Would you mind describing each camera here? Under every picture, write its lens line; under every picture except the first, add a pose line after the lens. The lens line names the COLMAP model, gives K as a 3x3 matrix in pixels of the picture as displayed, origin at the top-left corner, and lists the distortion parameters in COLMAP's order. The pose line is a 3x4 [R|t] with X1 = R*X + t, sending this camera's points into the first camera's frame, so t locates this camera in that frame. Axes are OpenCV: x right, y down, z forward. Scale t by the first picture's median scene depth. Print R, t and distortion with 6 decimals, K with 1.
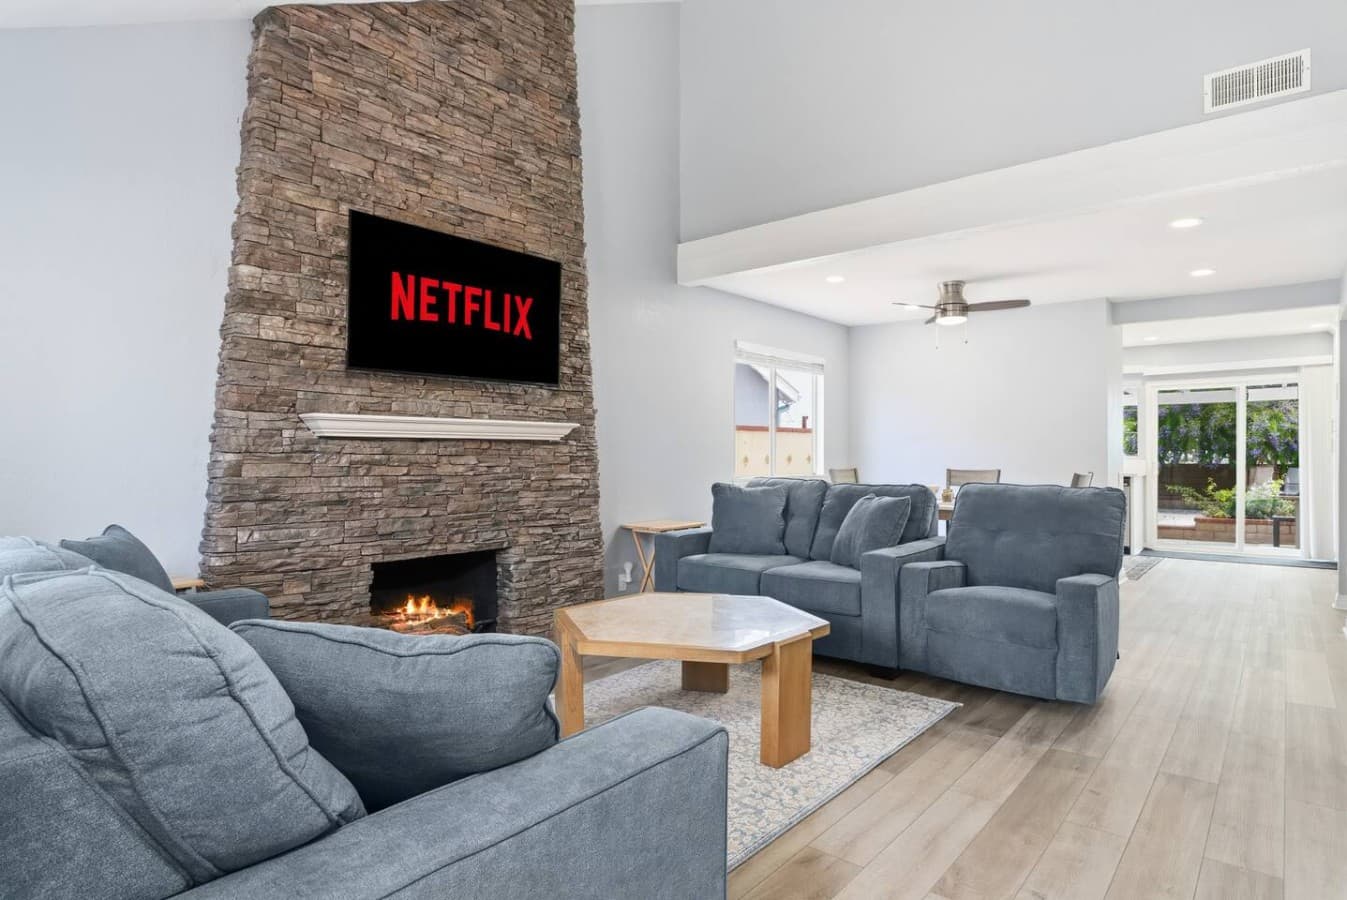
lens RADIAL K [[761.4, 0, 673.5], [0, 761.4, 450.0], [0, 0, 1]] dist [-0.016018, -0.000074]
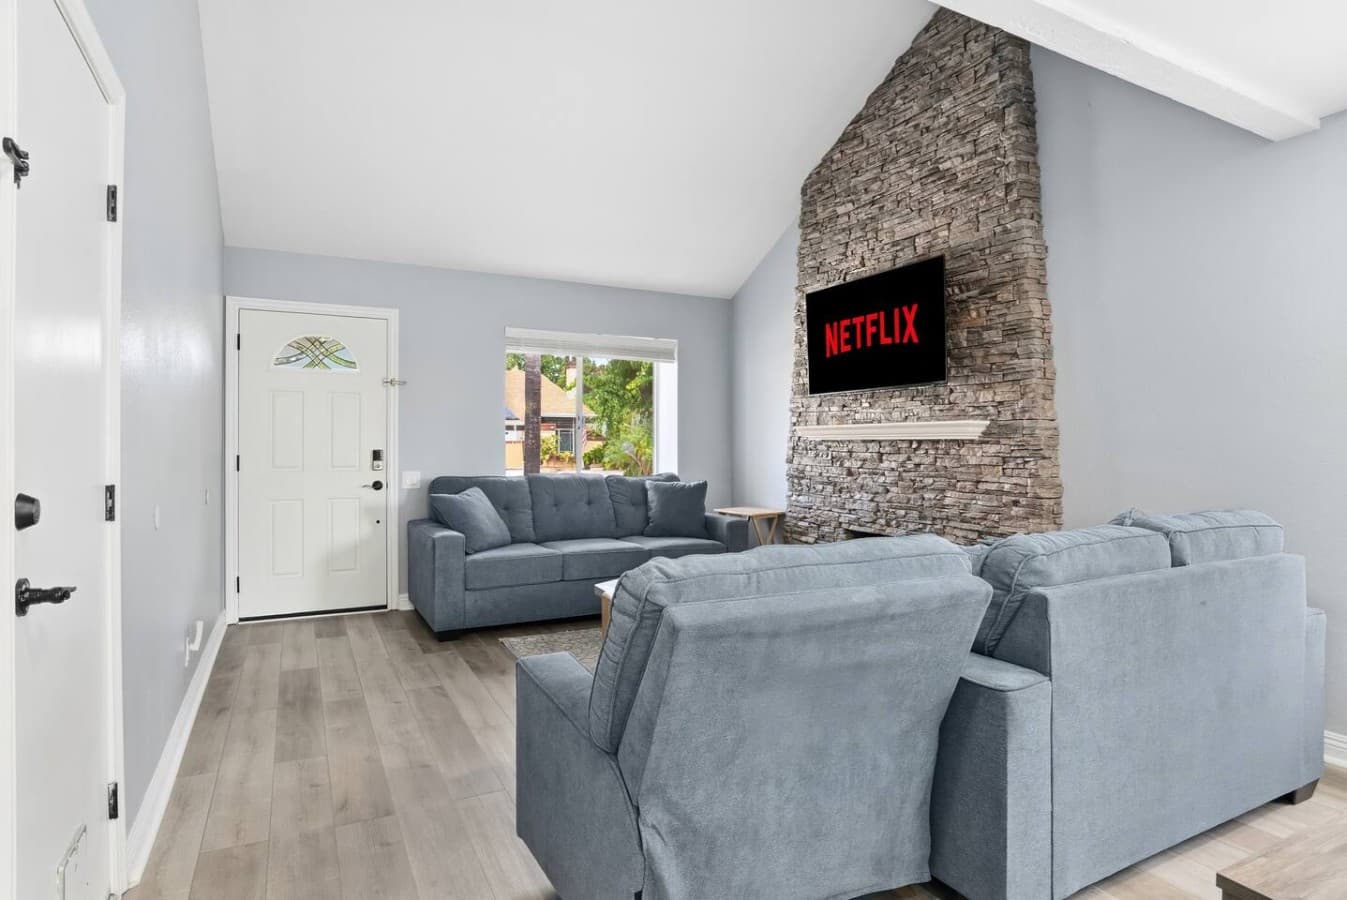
lens RADIAL K [[741.3, 0, 673.5], [0, 741.3, 450.0], [0, 0, 1]] dist [-0.033668, 0.003559]
pose [[-0.390884, 0.005947, -0.920421, 0.905203], [0.003962, 0.999981, 0.004778, -0.005685], [0.920432, -0.001779, -0.390900, 1.130682]]
